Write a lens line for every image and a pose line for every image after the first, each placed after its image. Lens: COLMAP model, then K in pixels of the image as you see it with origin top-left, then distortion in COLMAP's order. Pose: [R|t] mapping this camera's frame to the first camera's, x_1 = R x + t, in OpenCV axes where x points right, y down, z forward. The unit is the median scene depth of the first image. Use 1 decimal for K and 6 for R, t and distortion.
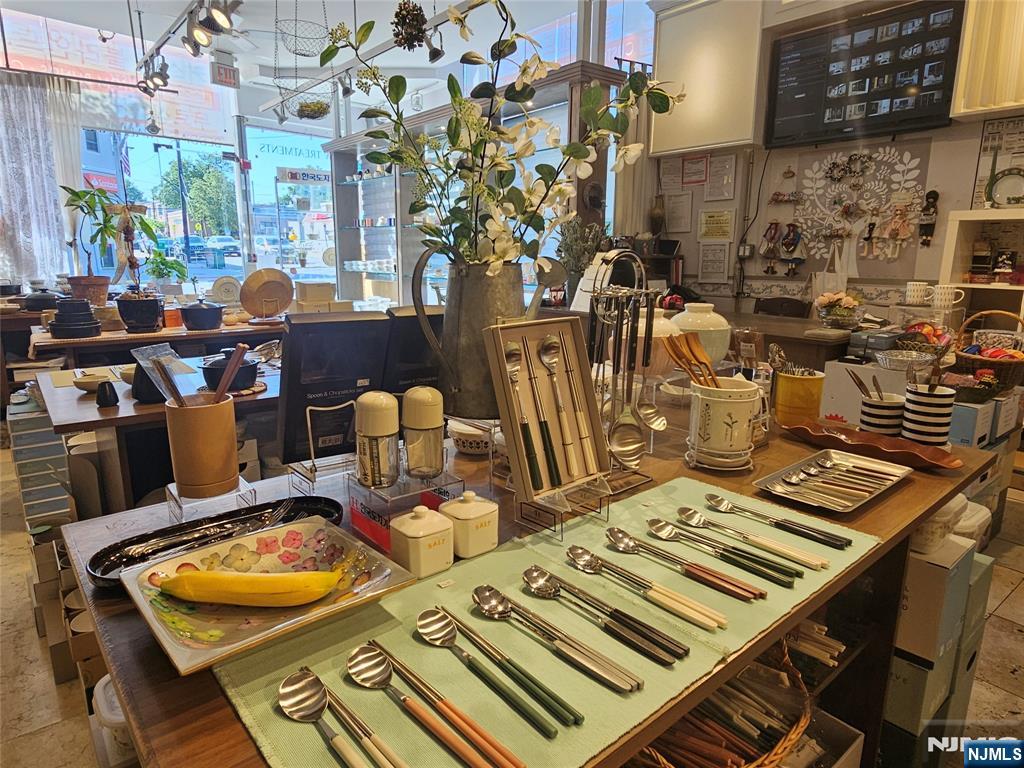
lens RADIAL K [[629.2, 0, 506.3], [0, 629.2, 379.5], [0, 0, 1]] dist [0.007086, -0.007350]
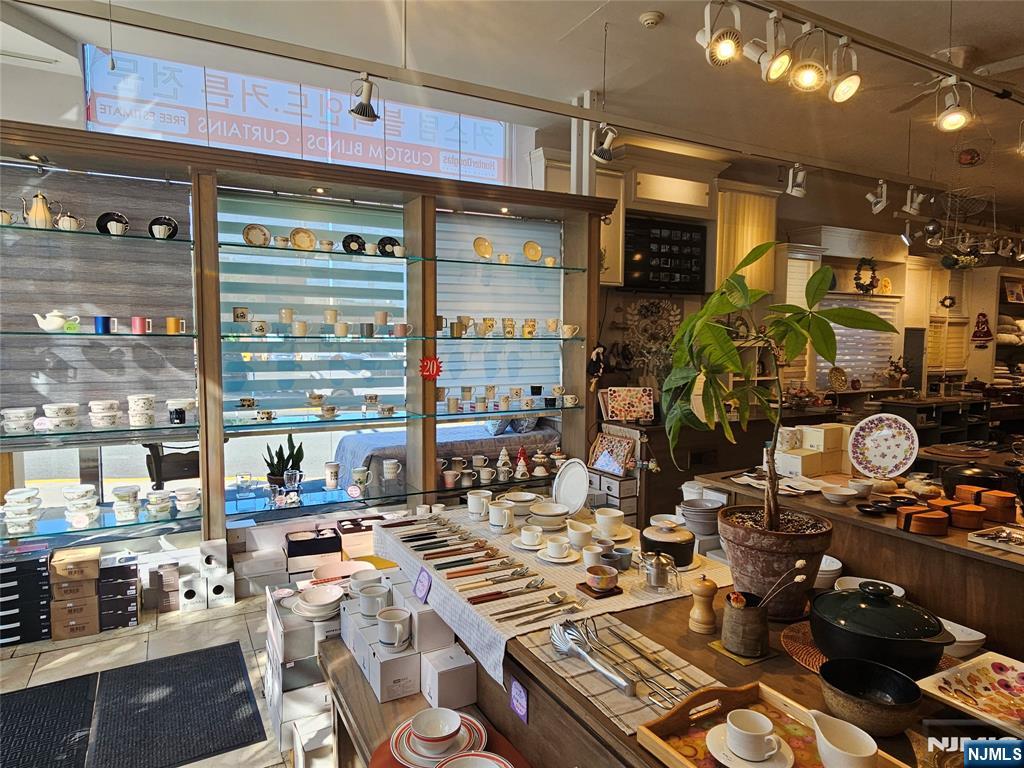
lens RADIAL K [[629.2, 0, 501.5], [0, 629.2, 385.4], [0, 0, 1]] dist [0.007086, -0.007350]
pose [[0.178444, -0.073080, 0.981232, -0.793086], [0.199871, 0.979139, 0.036576, -0.213517], [-0.963436, 0.189593, 0.189328, 0.824217]]
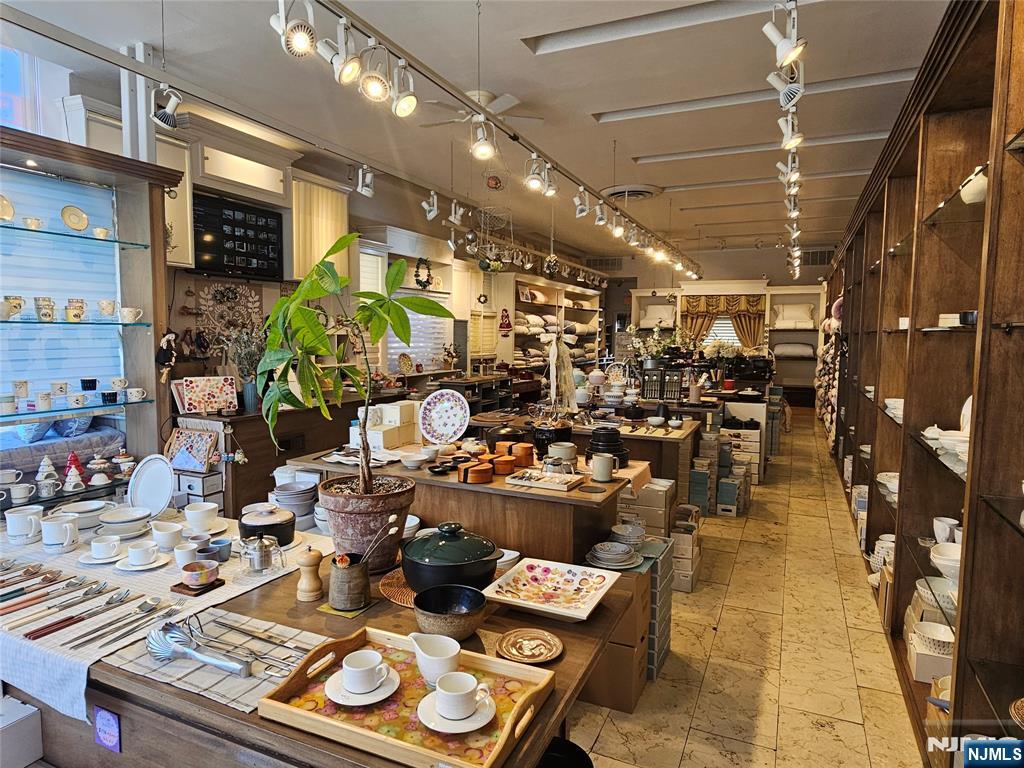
lens RADIAL K [[629.2, 0, 502.0], [0, 629.2, 384.3], [0, 0, 1]] dist [0.007086, -0.007350]
pose [[-0.450192, -0.081685, 0.889188, -0.801189], [0.170860, 0.969526, 0.175571, -0.212466], [-0.876433, 0.230968, -0.422516, 0.831957]]
